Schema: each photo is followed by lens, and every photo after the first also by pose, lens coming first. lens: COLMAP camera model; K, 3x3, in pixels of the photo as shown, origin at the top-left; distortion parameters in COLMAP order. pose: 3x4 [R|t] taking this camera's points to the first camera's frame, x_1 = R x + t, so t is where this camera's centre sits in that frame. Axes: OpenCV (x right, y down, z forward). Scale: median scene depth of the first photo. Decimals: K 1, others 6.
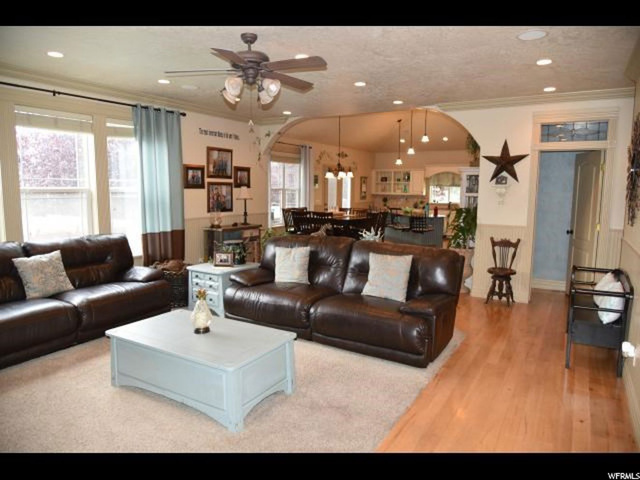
lens RADIAL K [[444.1, 0, 320.0], [0, 444.1, 240.0], [0, 0, 1]] dist [-0.010306, -0.000089]
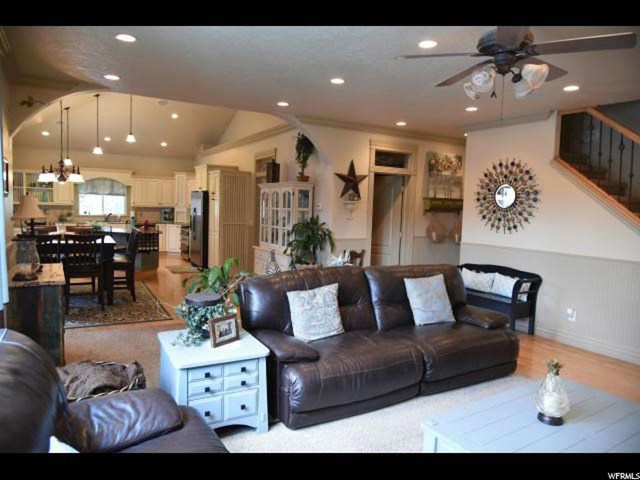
lens RADIAL K [[432.3, 0, 320.0], [0, 432.3, 240.0], [0, 0, 1]] dist [0.003610, 0.000991]
pose [[0.476415, -0.064405, 0.876859, -0.563055], [0.076306, 0.996579, 0.031740, -0.069654], [-0.875903, 0.051788, 0.479699, 0.562946]]
